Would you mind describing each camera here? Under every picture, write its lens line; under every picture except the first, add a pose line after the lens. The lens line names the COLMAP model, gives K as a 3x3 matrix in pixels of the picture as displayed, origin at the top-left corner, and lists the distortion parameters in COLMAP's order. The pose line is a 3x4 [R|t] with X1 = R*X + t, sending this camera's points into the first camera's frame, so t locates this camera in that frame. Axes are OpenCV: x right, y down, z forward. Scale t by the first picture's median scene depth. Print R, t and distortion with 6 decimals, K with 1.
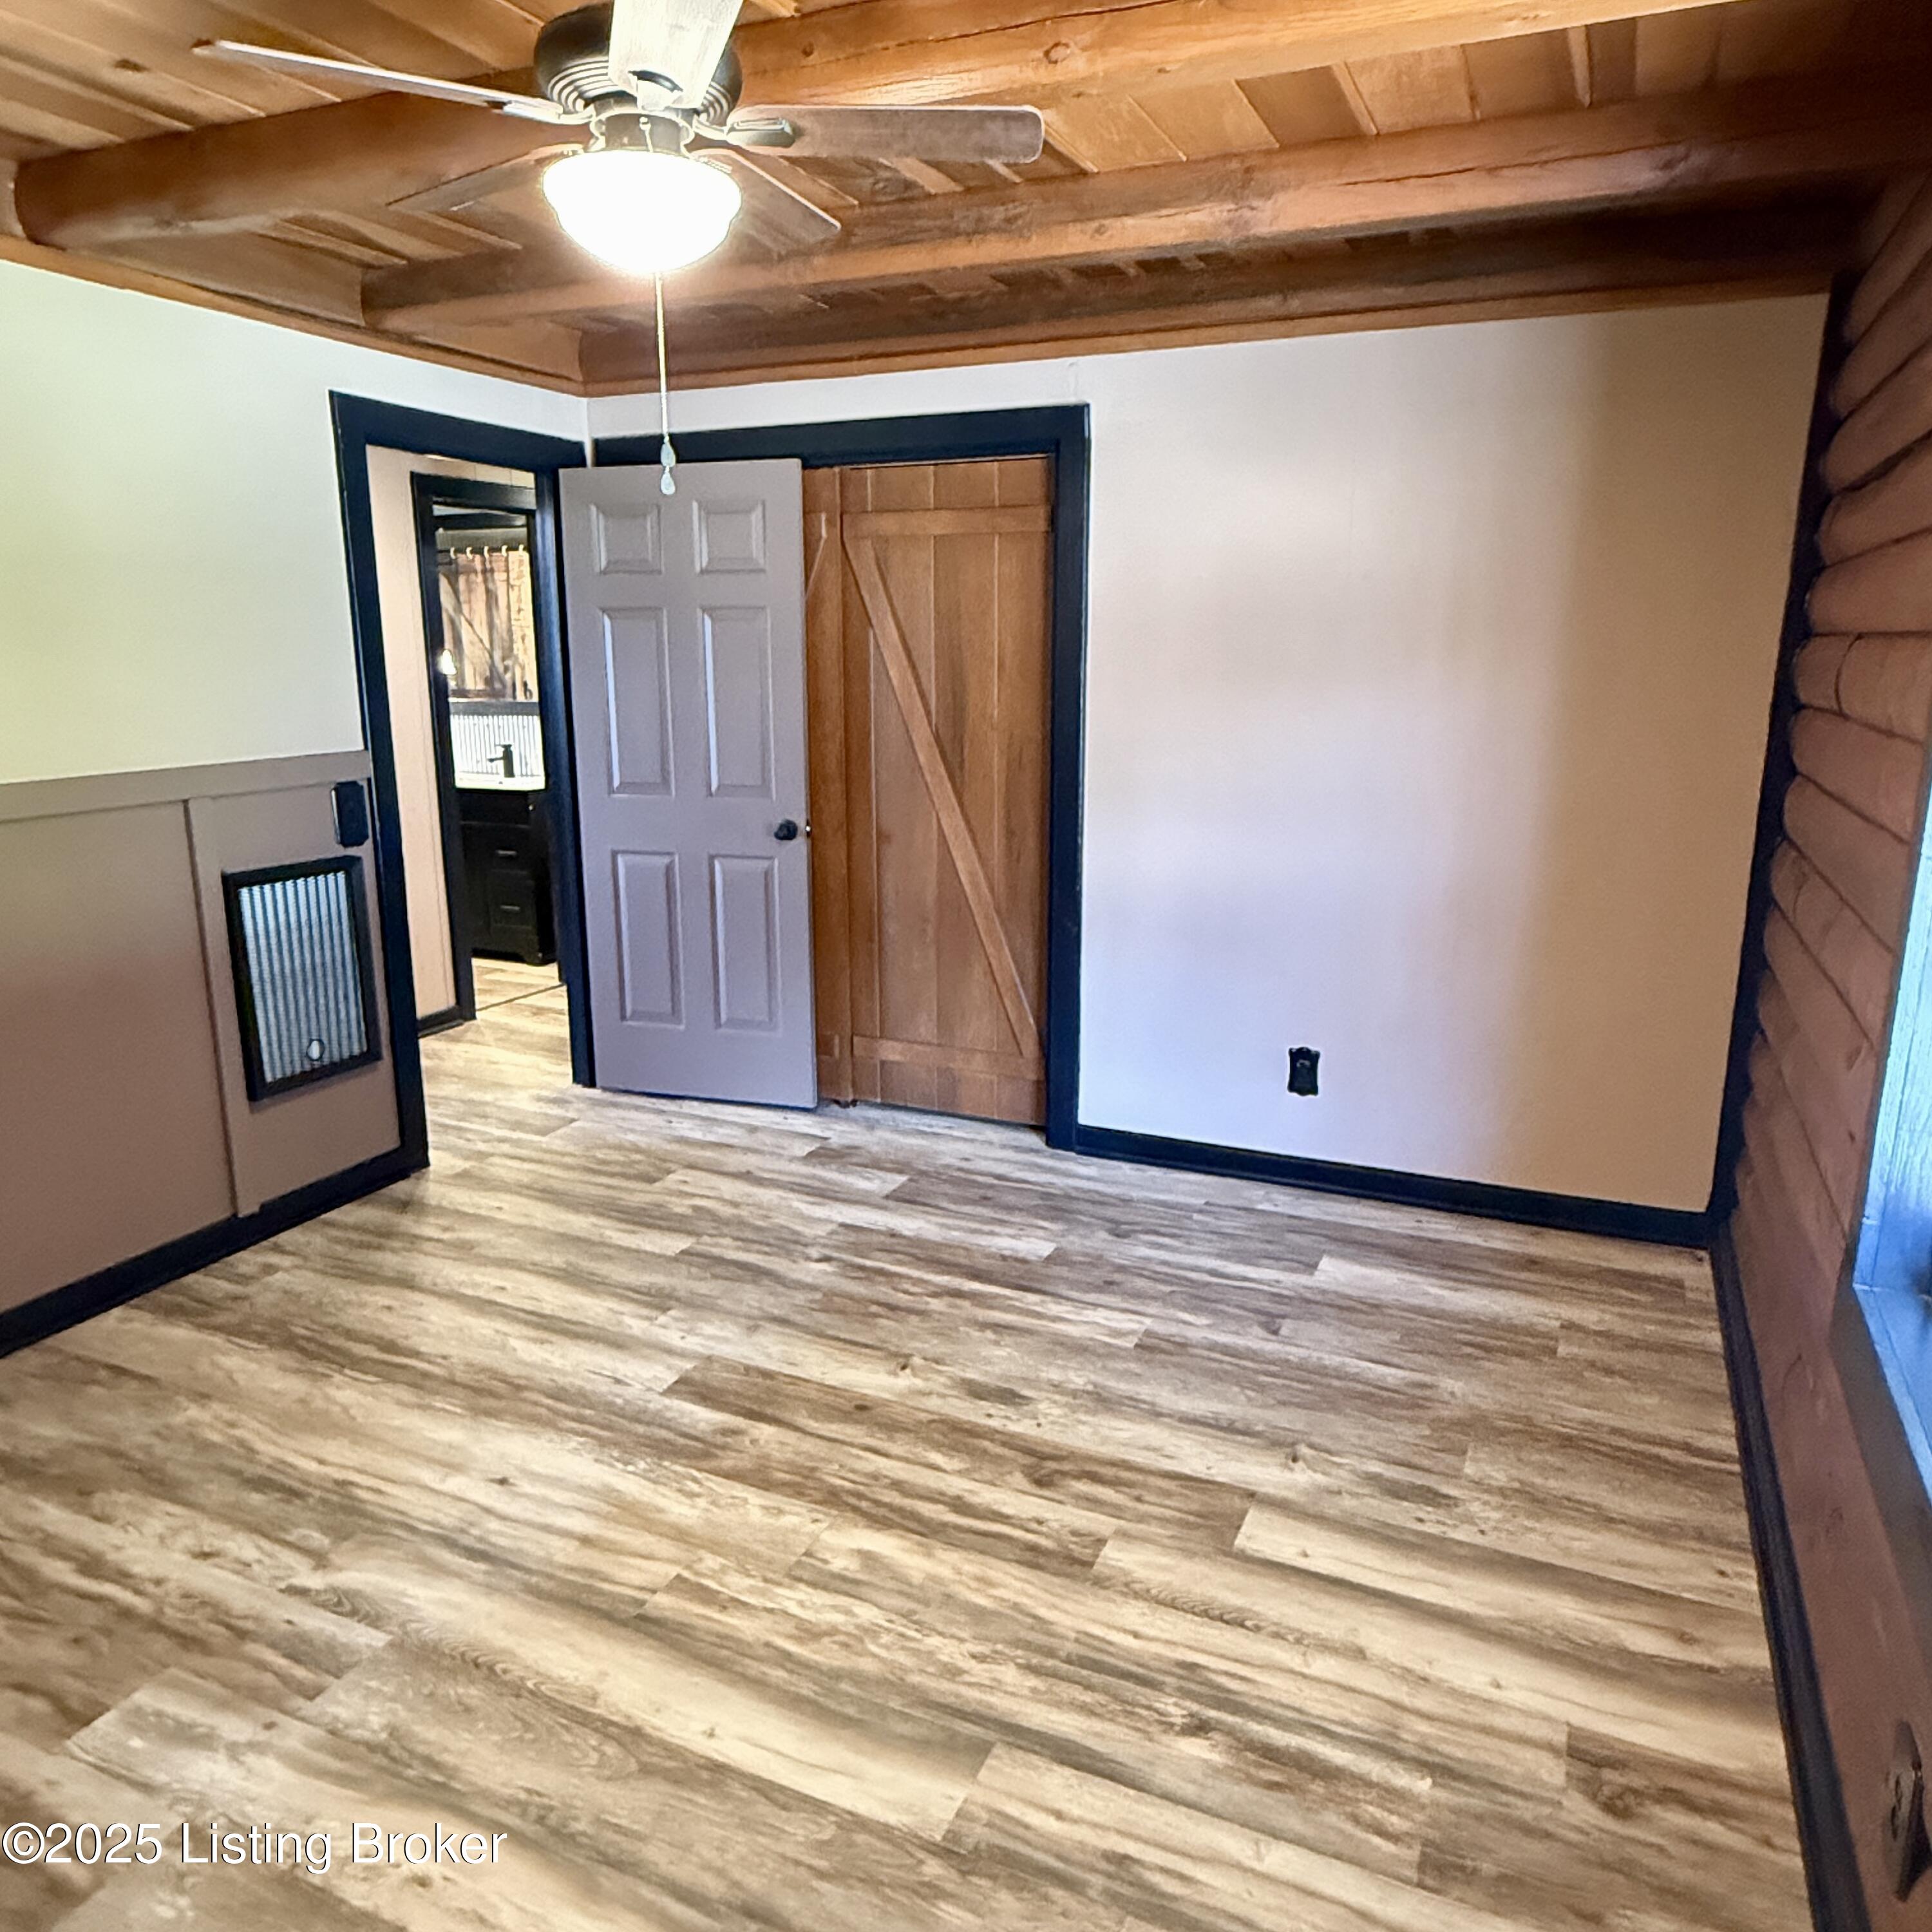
lens RADIAL K [[1420.8, 0, 966.0], [0, 1420.8, 966.0], [0, 0, 1]] dist [-0.000430, 0.001858]
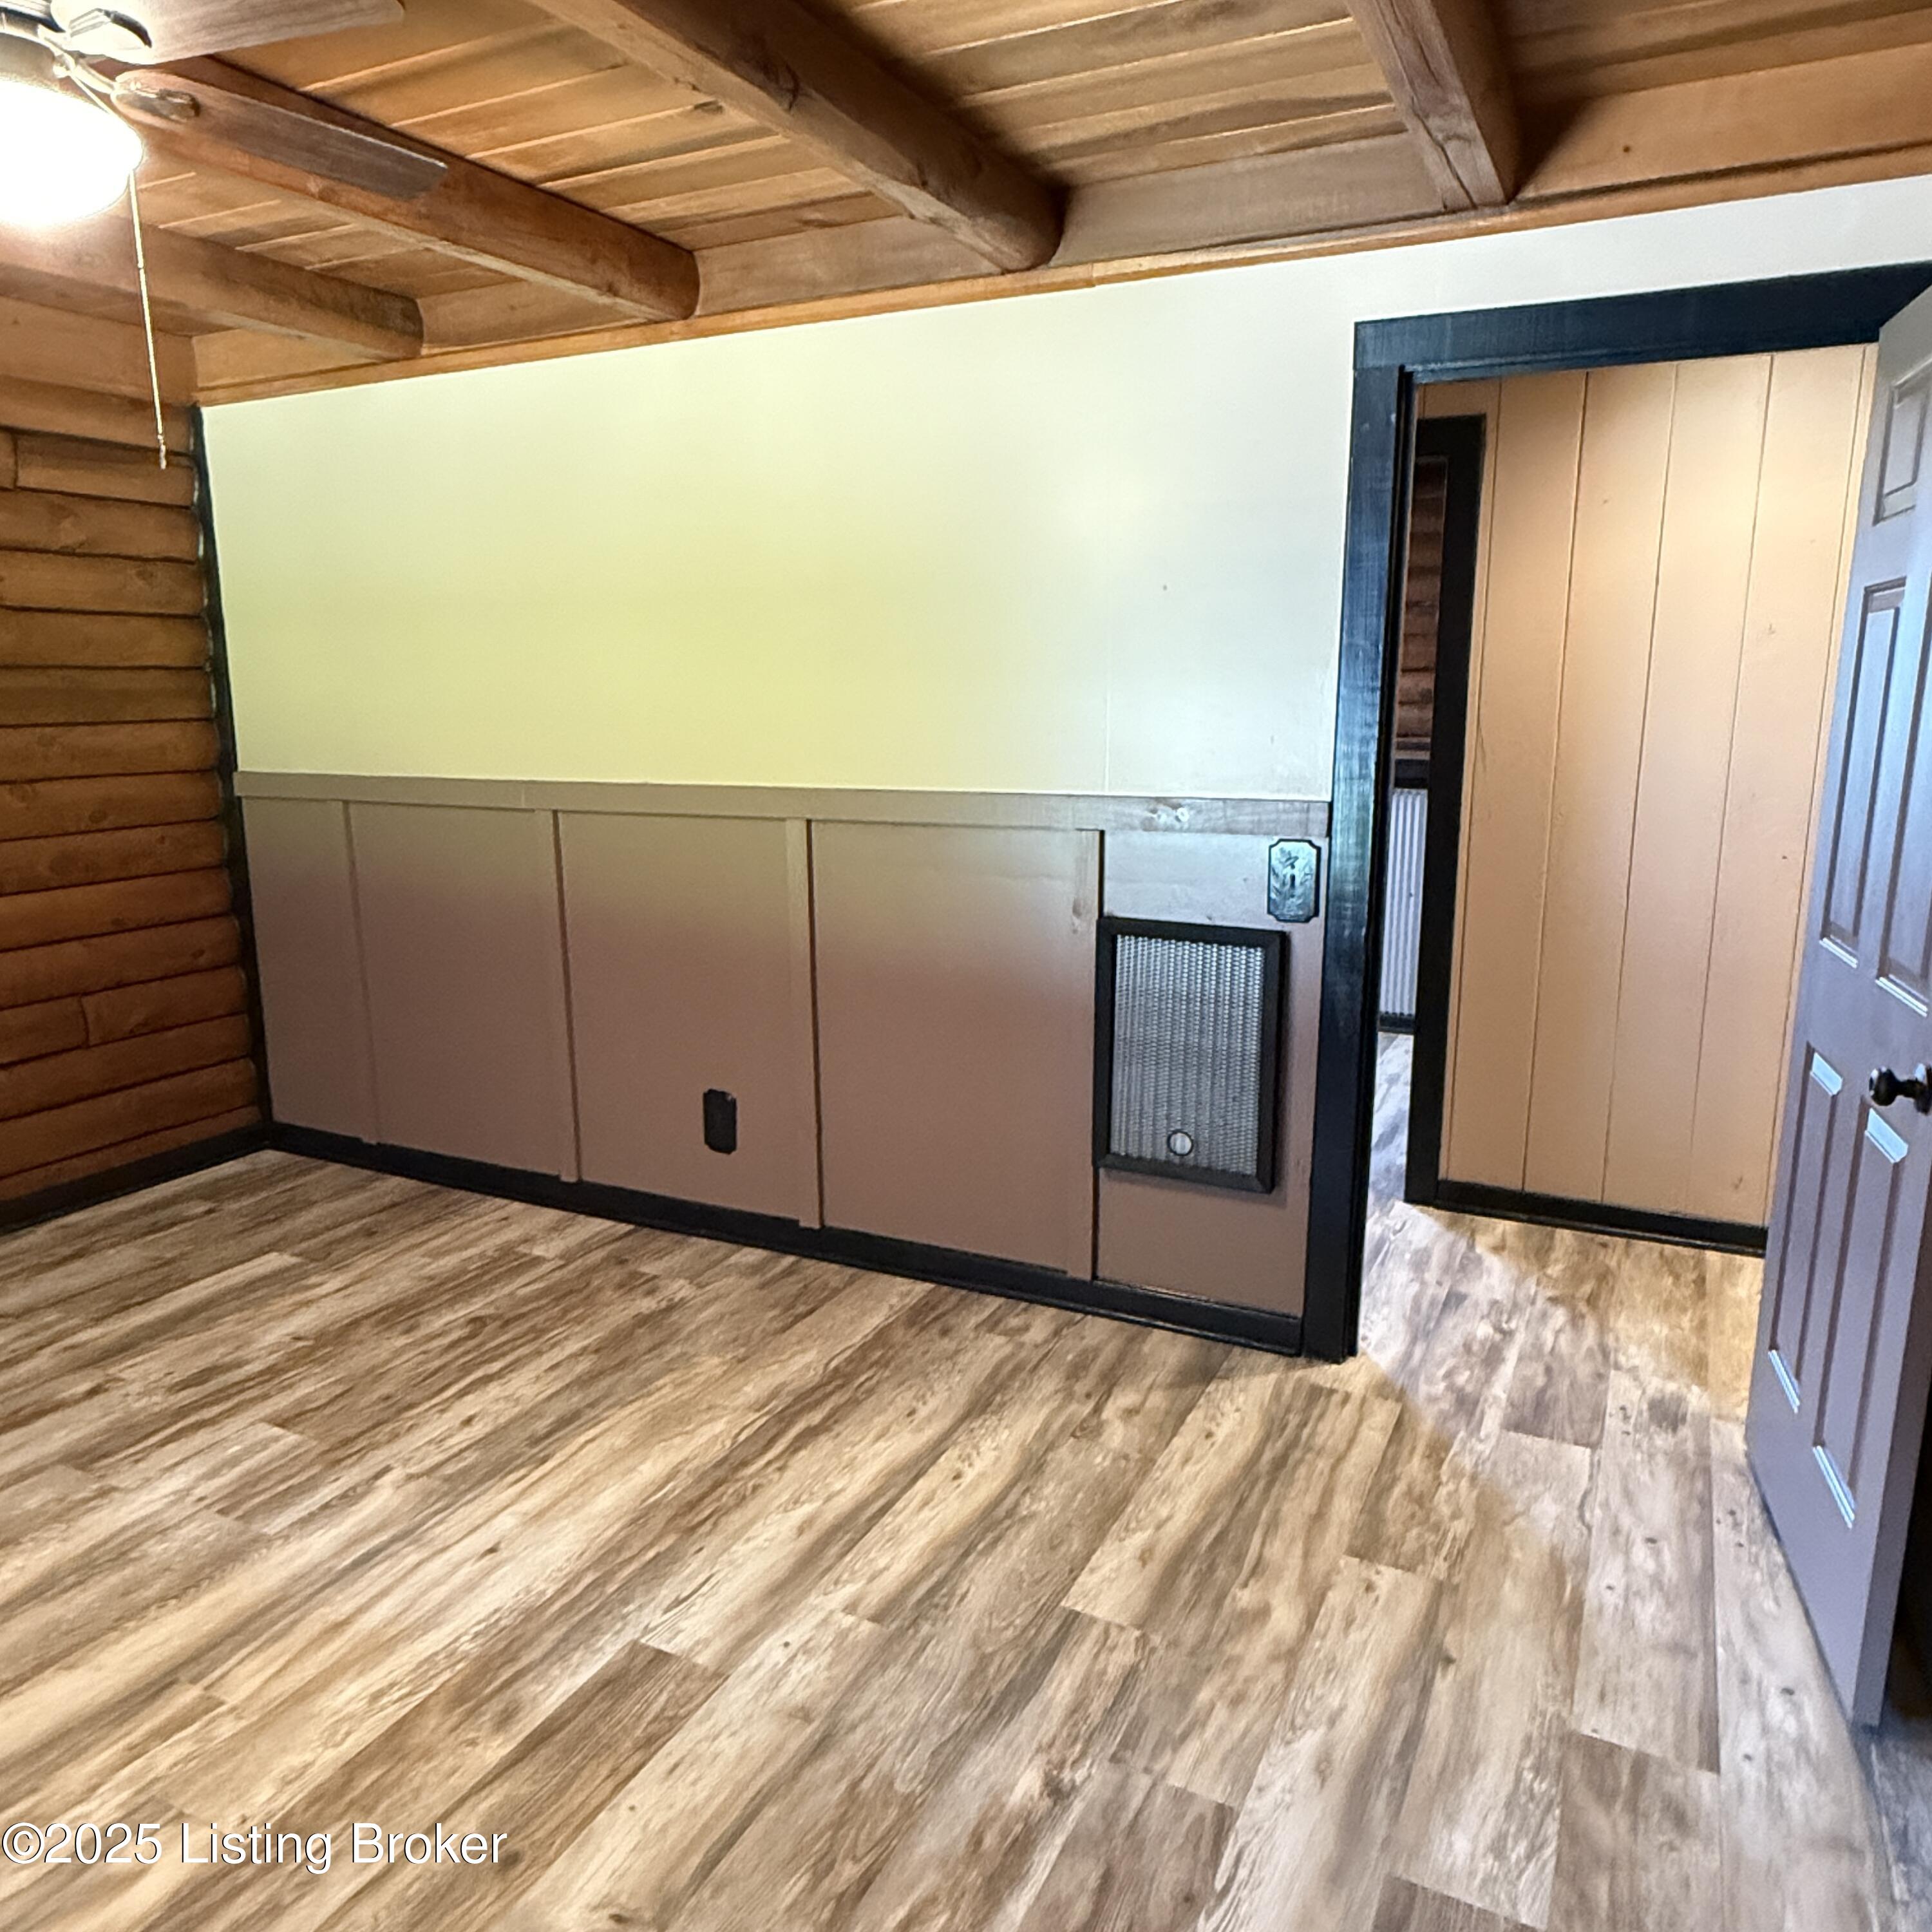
lens RADIAL K [[1420.8, 0, 966.0], [0, 1420.8, 966.0], [0, 0, 1]] dist [-0.000430, 0.001858]
pose [[-0.047124, 0.199191, -0.978827, 0.399240], [-0.214807, 0.954969, 0.204678, -0.212232], [0.975519, 0.219904, -0.002214, 0.971560]]
